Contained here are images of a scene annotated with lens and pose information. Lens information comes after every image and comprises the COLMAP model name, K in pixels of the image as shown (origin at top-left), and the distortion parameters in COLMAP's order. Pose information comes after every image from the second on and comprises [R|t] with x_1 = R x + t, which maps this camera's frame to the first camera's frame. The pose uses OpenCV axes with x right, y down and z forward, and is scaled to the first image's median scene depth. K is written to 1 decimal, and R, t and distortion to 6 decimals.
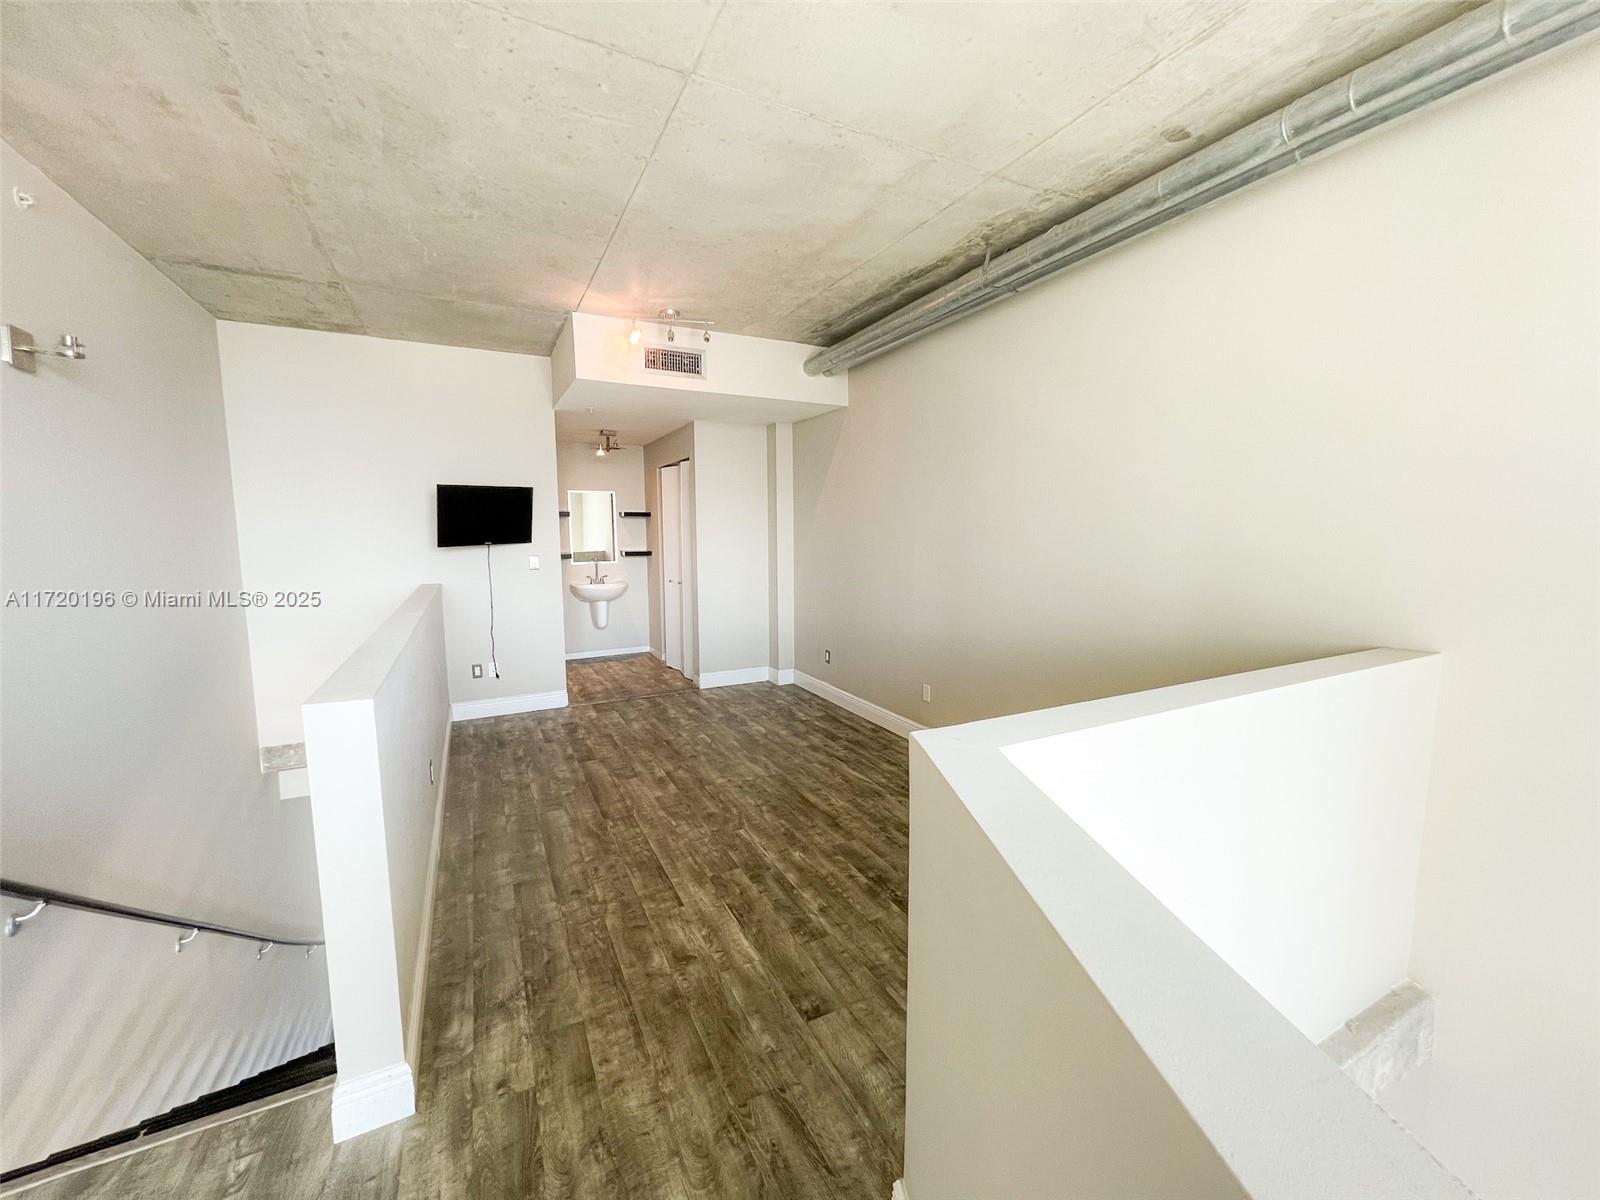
lens RADIAL K [[636.0, 0, 810.5], [0, 636.0, 595.6], [0, 0, 1]] dist [-0.002180, 0.000312]
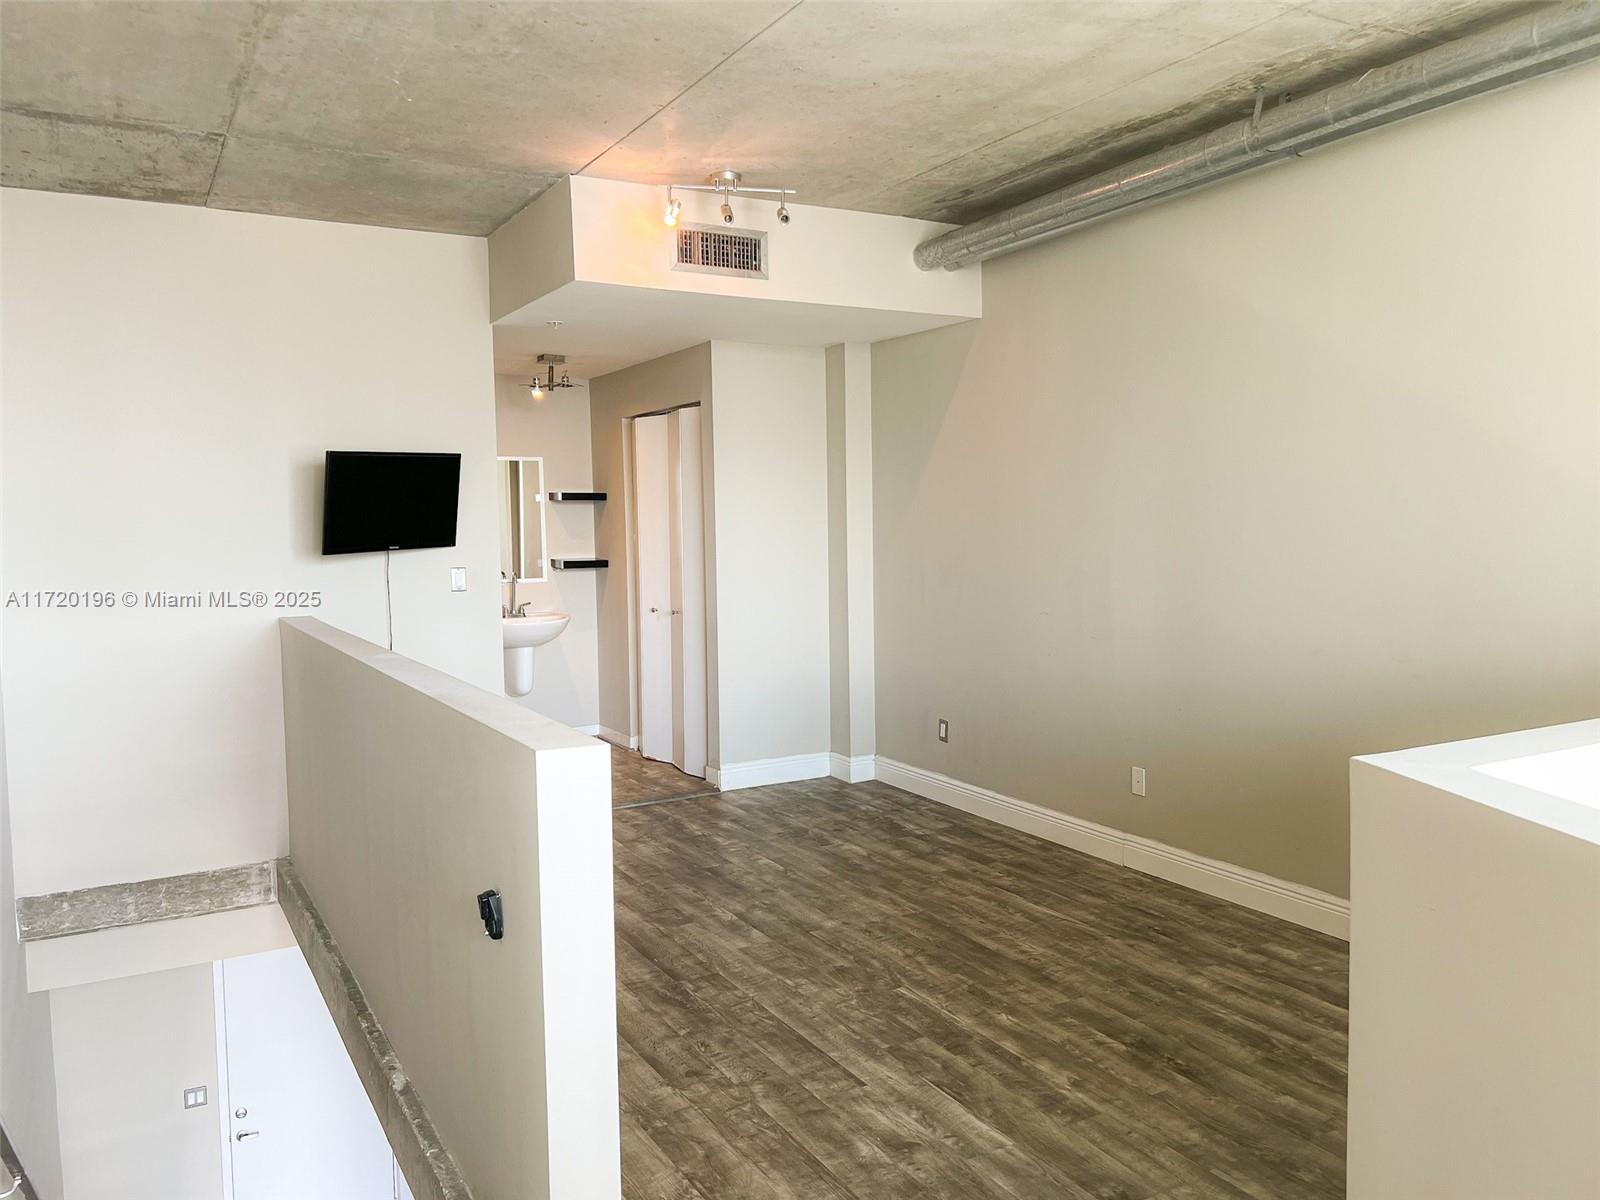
lens RADIAL K [[1219.5, 0, 797.5], [0, 1219.5, 599.3], [0, 0, 1]] dist [0.044822, -0.050969]
pose [[0.999212, -0.013318, 0.037396, -0.218357], [0.014718, 0.999192, -0.037398, 0.018923], [-0.036868, 0.037919, 0.998600, -0.208600]]
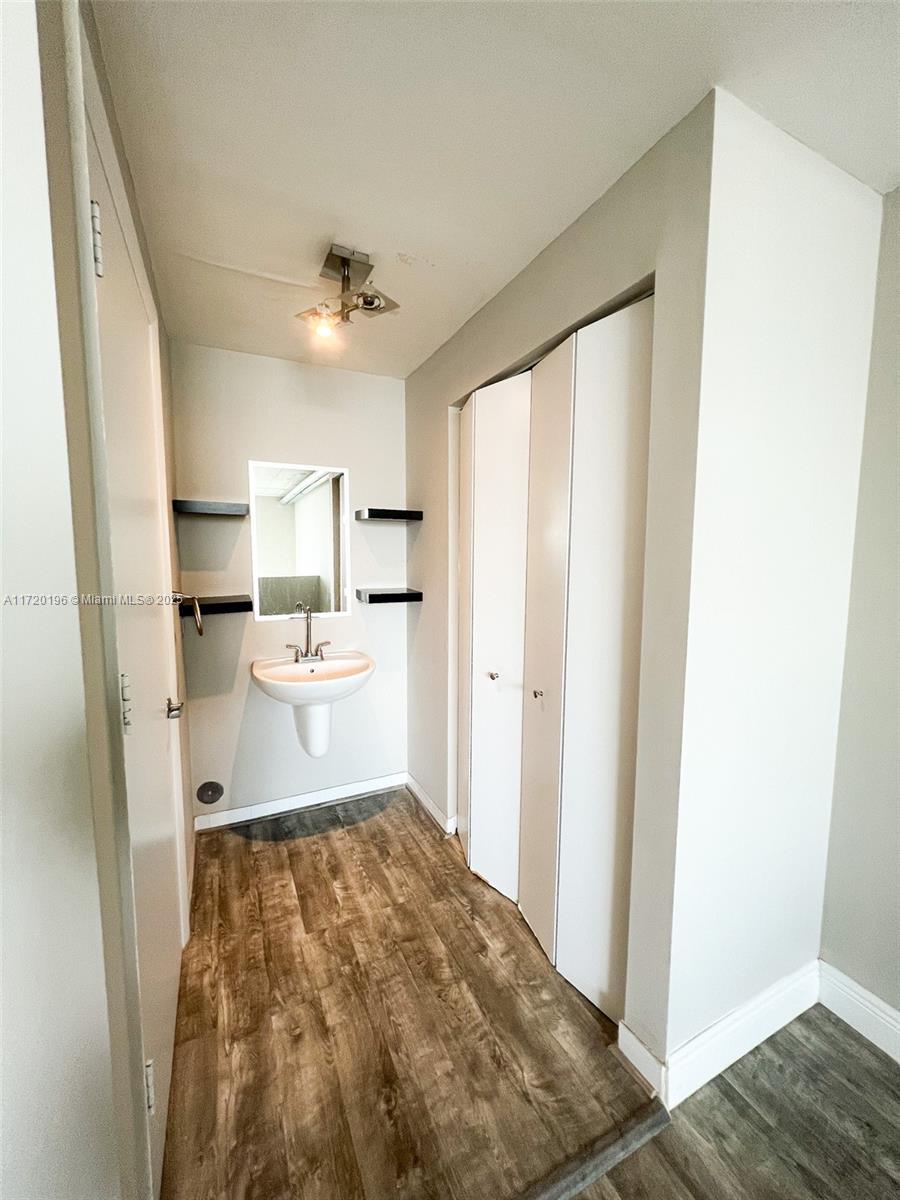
lens RADIAL K [[477.0, 0, 446.8], [0, 477.0, 597.3], [0, 0, 1]] dist [-0.002180, 0.000312]
pose [[0.999791, 0.010416, -0.017600, -0.411222], [-0.010351, 0.999939, 0.003812, -0.123469], [0.017639, -0.003629, 0.999838, 1.170536]]
